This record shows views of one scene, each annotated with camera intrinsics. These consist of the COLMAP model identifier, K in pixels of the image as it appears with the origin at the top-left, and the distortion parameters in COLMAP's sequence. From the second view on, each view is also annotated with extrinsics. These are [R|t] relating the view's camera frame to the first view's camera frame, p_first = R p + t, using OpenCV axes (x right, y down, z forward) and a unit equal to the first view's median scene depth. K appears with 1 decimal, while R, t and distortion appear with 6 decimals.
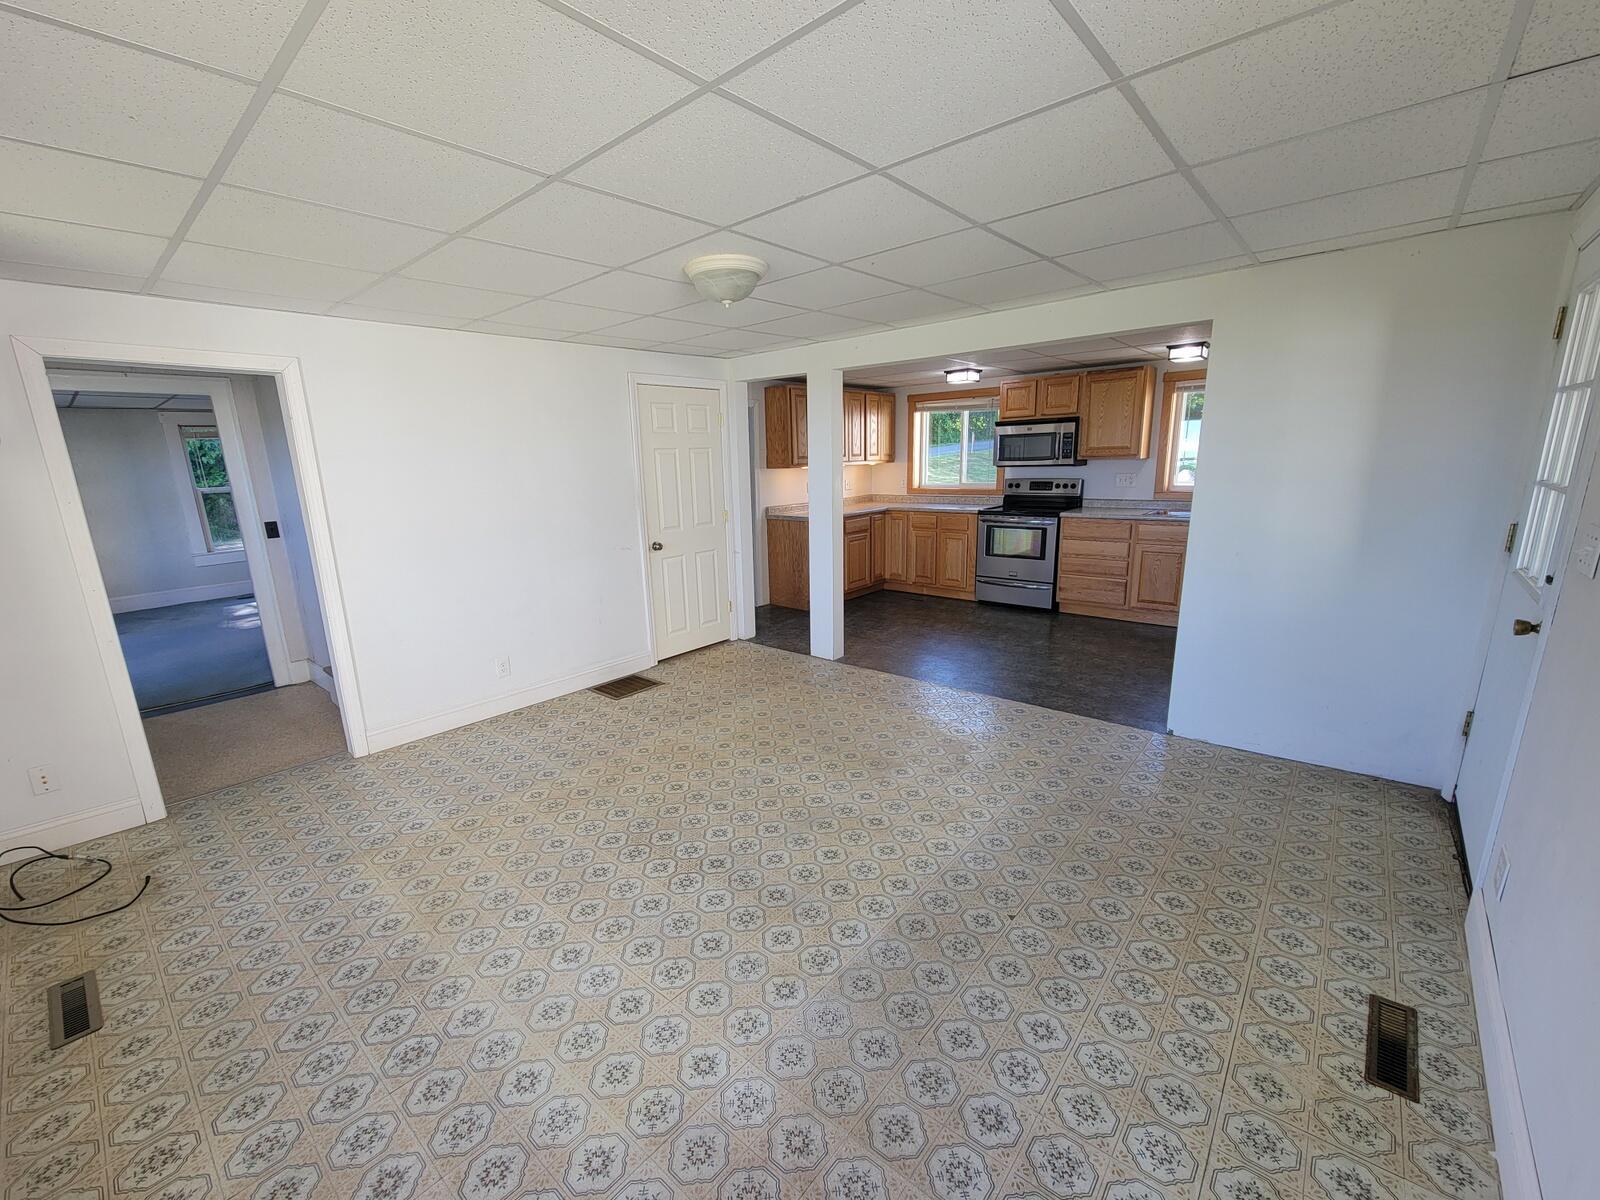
lens RADIAL K [[652.7, 0, 815.6], [0, 652.7, 601.2], [0, 0, 1]] dist [-0.001744, 0.000363]
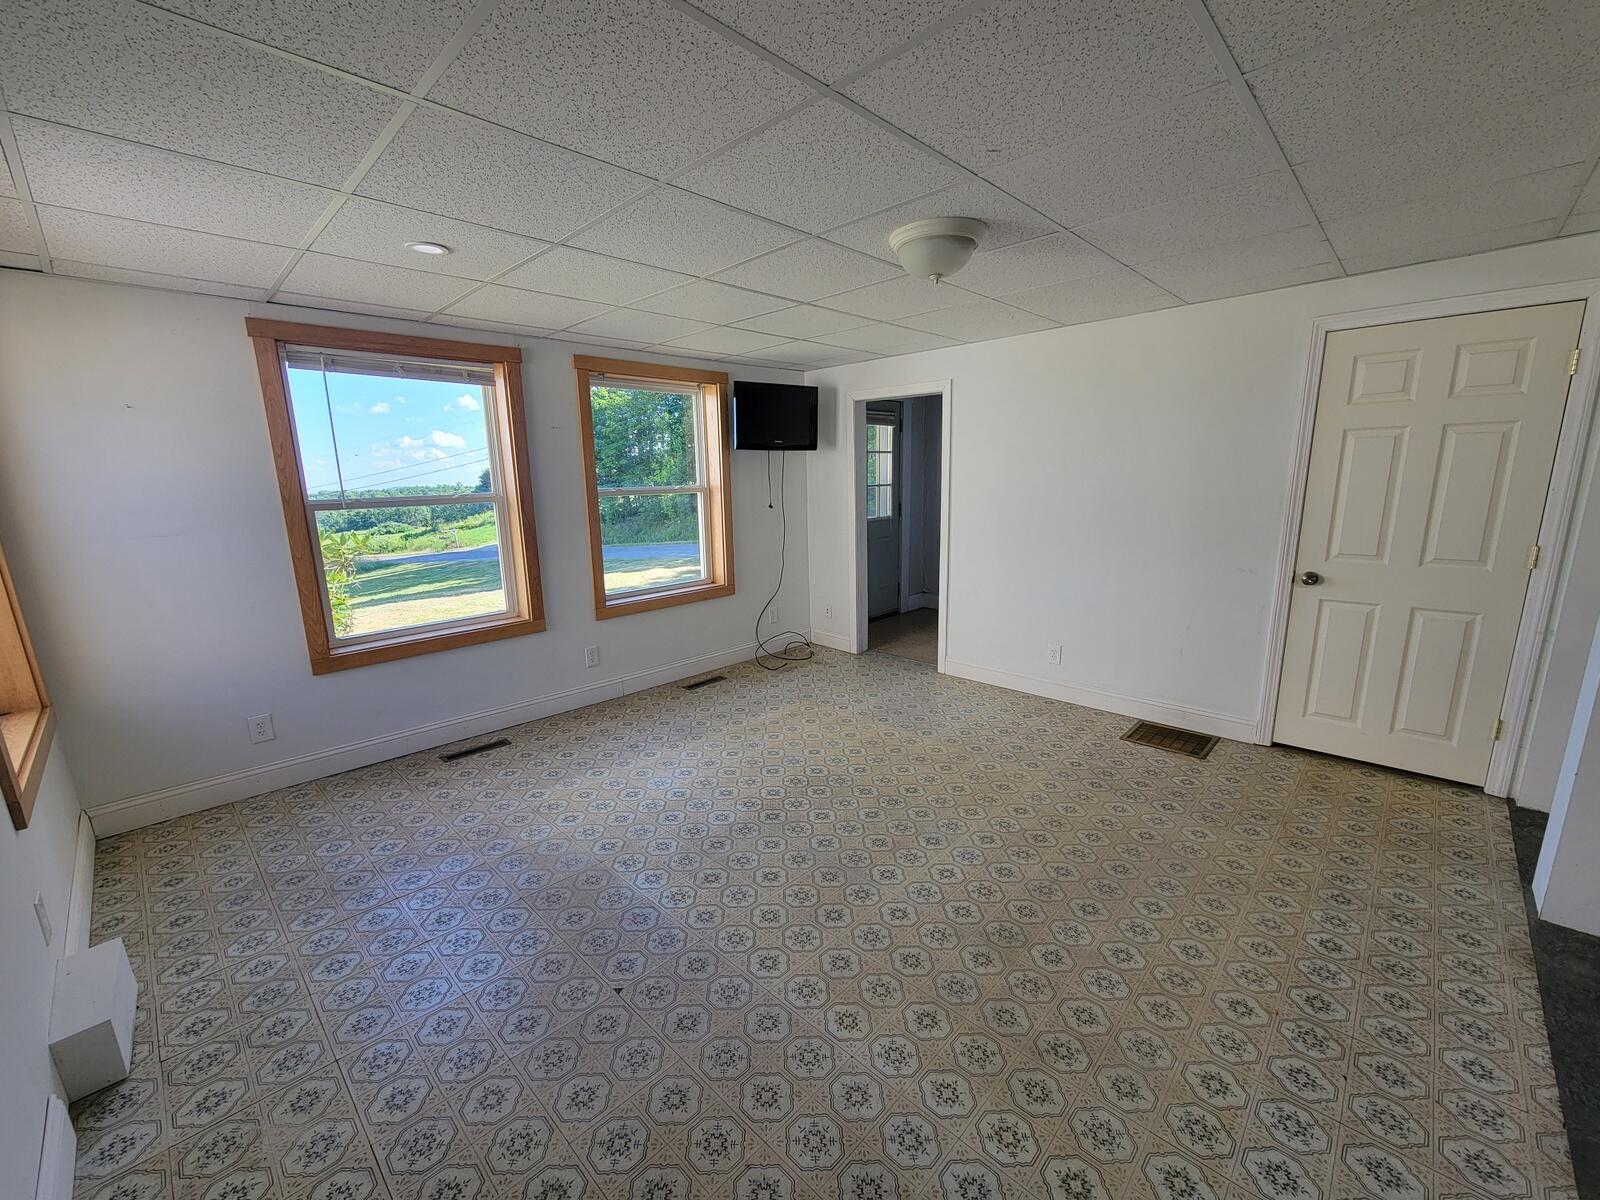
lens RADIAL K [[652.7, 0, 815.6], [0, 652.7, 601.2], [0, 0, 1]] dist [-0.001744, 0.000363]
pose [[-0.053909, 0.229524, -0.971809, 0.703821], [-0.187836, 0.953519, 0.235624, -0.205202], [0.980720, 0.195243, -0.008291, 0.784458]]
